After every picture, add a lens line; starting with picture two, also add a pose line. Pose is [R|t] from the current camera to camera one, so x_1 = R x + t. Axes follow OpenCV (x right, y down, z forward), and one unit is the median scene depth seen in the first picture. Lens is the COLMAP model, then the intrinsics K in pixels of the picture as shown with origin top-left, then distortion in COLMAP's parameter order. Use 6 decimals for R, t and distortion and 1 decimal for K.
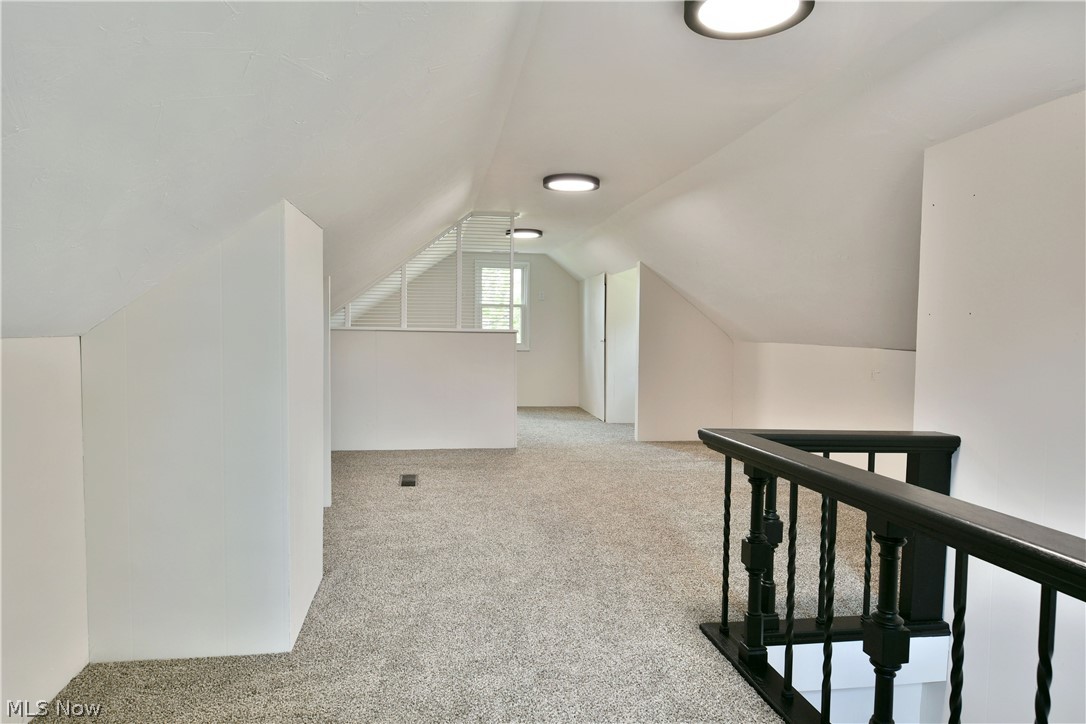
lens RADIAL K [[668.7, 0, 535.2], [0, 668.7, 357.7], [0, 0, 1]] dist [-0.005483, -0.001918]
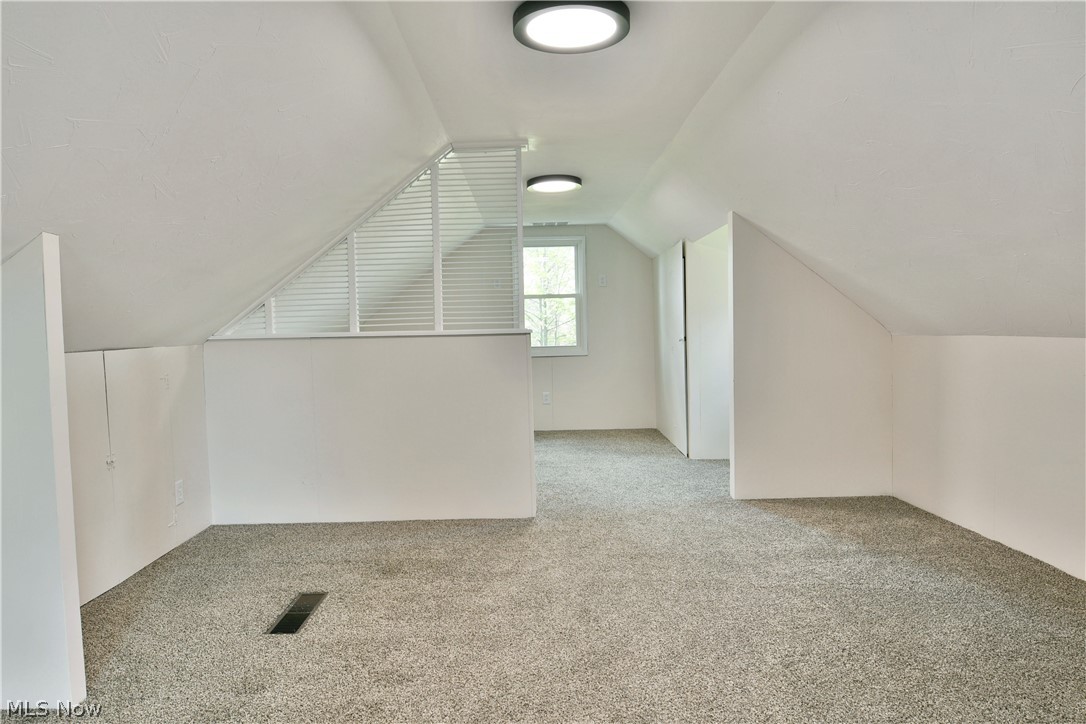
lens RADIAL K [[661.4, 0, 545.9], [0, 661.4, 370.8], [0, 0, 1]] dist [-0.004574, -0.001363]
pose [[0.989564, -0.028035, -0.141342, 0.058453], [0.031438, 0.999266, 0.021905, -0.012340], [0.140624, -0.026120, 0.989718, 0.309110]]
